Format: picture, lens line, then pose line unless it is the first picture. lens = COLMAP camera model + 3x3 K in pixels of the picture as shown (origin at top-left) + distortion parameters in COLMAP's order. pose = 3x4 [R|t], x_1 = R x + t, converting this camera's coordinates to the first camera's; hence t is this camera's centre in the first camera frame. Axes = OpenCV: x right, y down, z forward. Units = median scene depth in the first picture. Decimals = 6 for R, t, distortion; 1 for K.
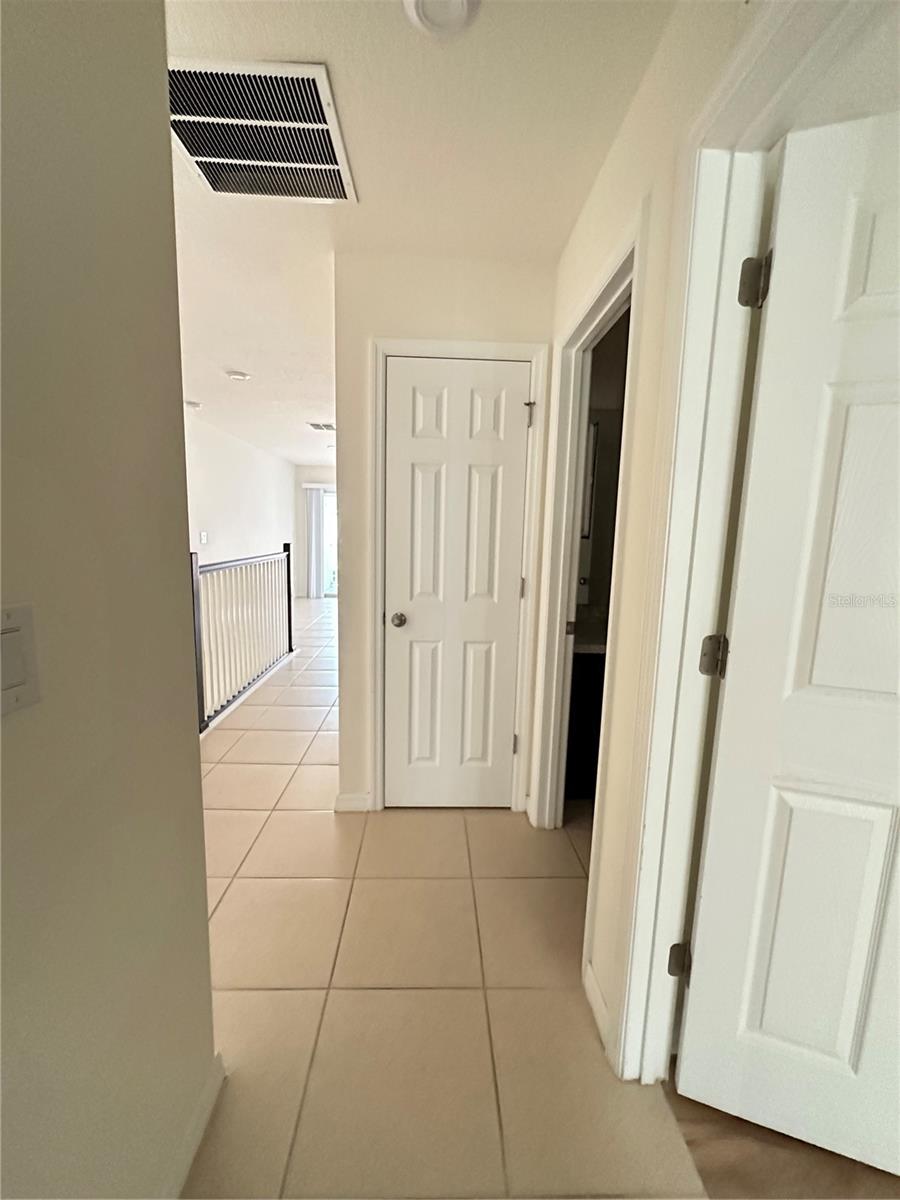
lens RADIAL K [[480.8, 0, 451.2], [0, 480.8, 599.6], [0, 0, 1]] dist [-0.001465, 0.000054]
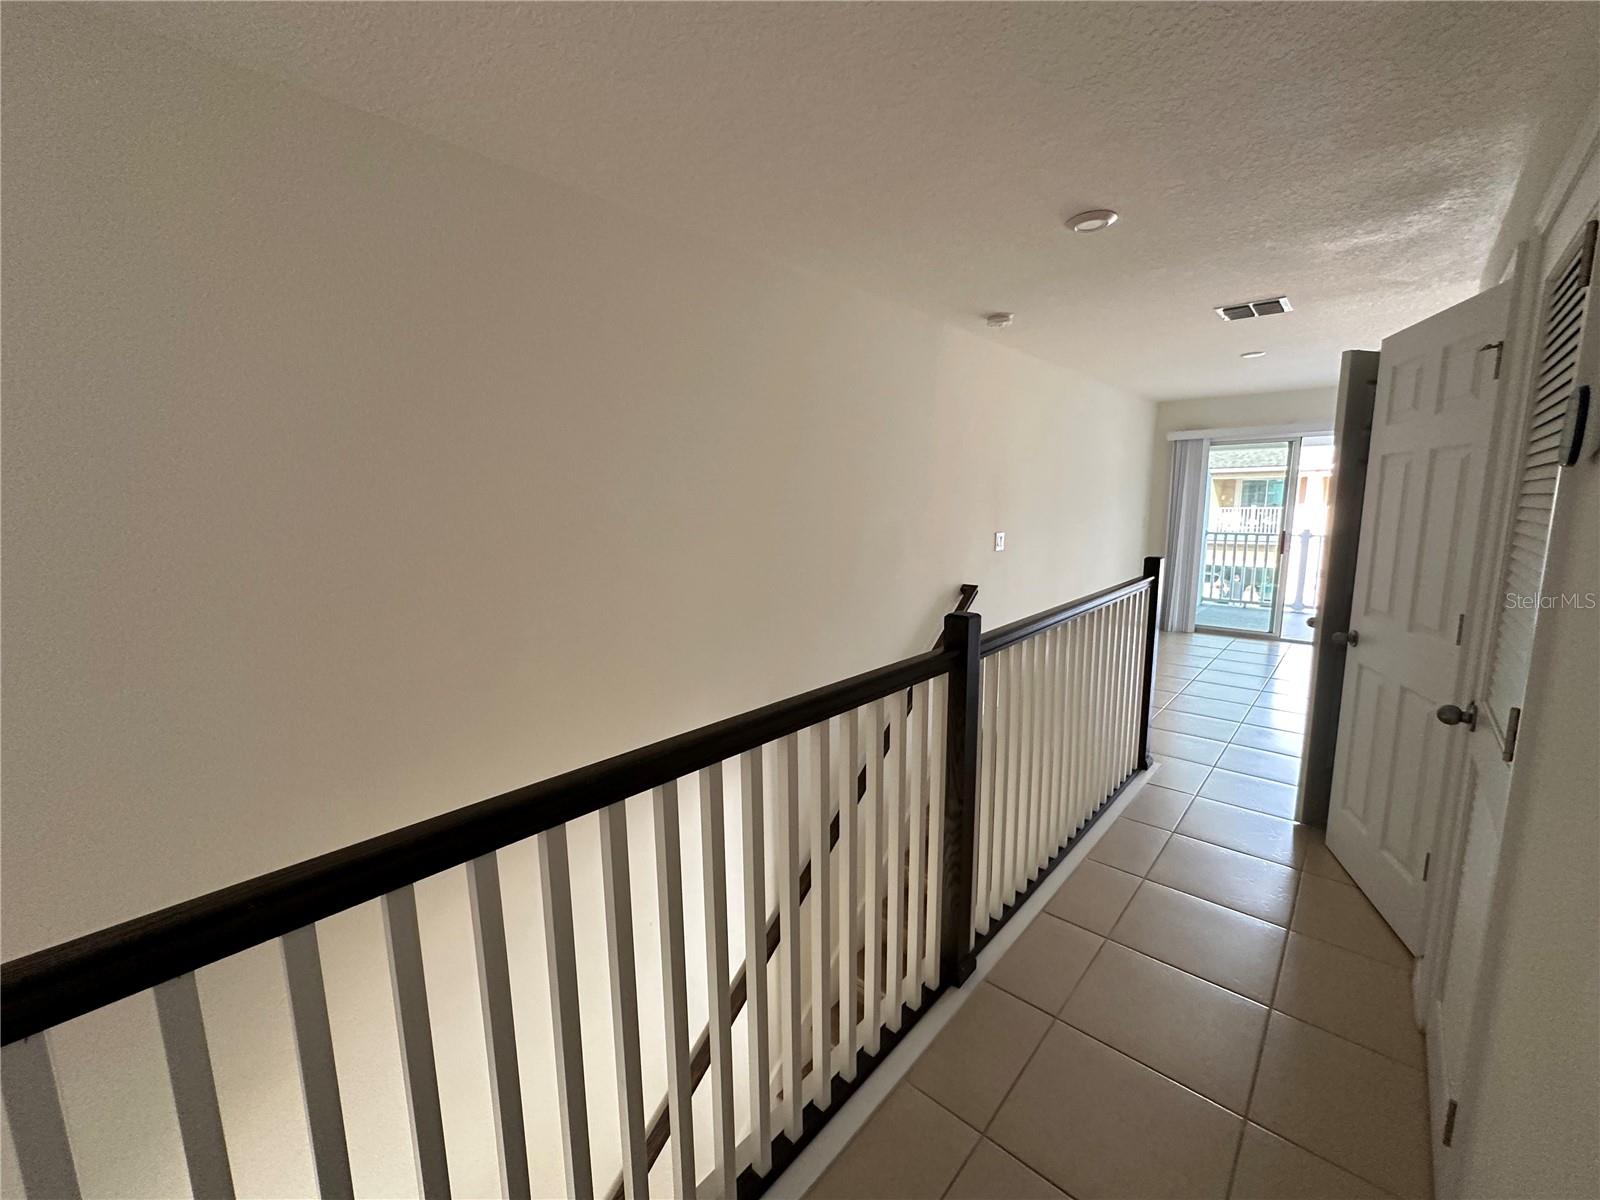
lens RADIAL K [[641.1, 0, 793.8], [0, 641.1, 598.4], [0, 0, 1]] dist [-0.001465, 0.000054]
pose [[0.706311, 0.067592, -0.704668, -0.128452], [-0.063100, 0.997480, 0.032431, -0.071959], [0.705084, 0.021558, 0.708796, 0.254260]]
